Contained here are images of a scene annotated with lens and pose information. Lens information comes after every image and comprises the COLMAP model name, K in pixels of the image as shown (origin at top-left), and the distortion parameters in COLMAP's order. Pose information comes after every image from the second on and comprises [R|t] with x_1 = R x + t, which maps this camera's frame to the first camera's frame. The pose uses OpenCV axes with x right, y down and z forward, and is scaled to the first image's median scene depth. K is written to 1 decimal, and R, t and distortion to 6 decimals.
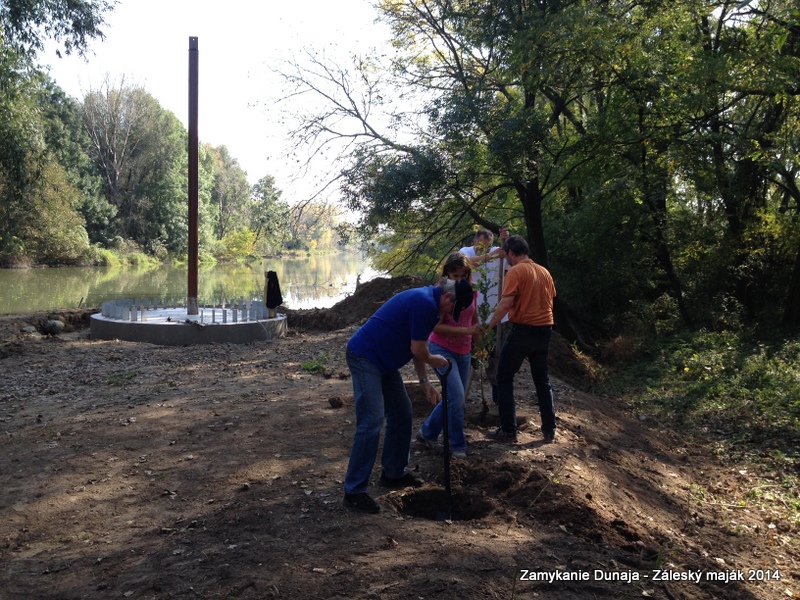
lens RADIAL K [[781.3, 0, 409.1], [0, 781.3, 303.3], [0, 0, 1]] dist [0.163065, -0.327518]
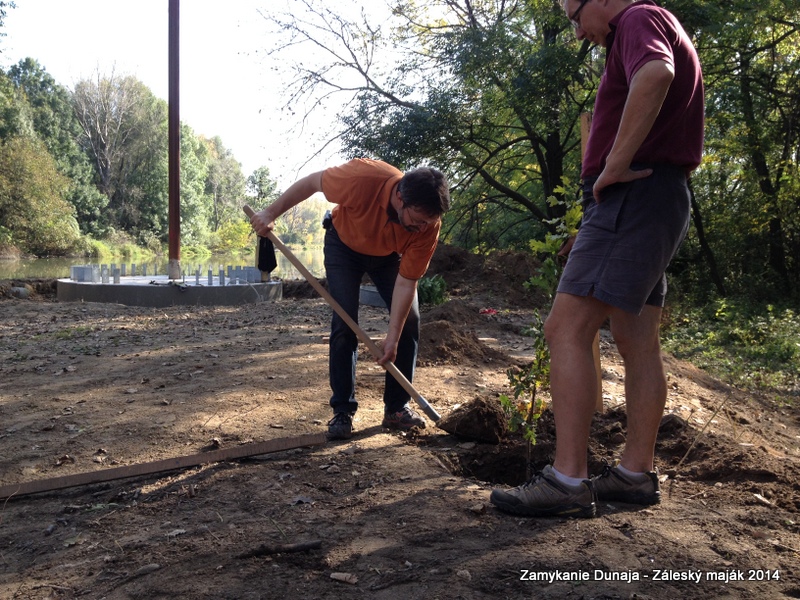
lens RADIAL K [[778.6, 0, 403.1], [0, 778.6, 309.8], [0, 0, 1]] dist [0.102479, -0.244952]
pose [[0.999938, -0.010623, -0.003289, -0.013596], [0.010652, 0.999902, 0.009056, 0.031481], [0.003193, -0.009090, 0.999954, 0.097106]]
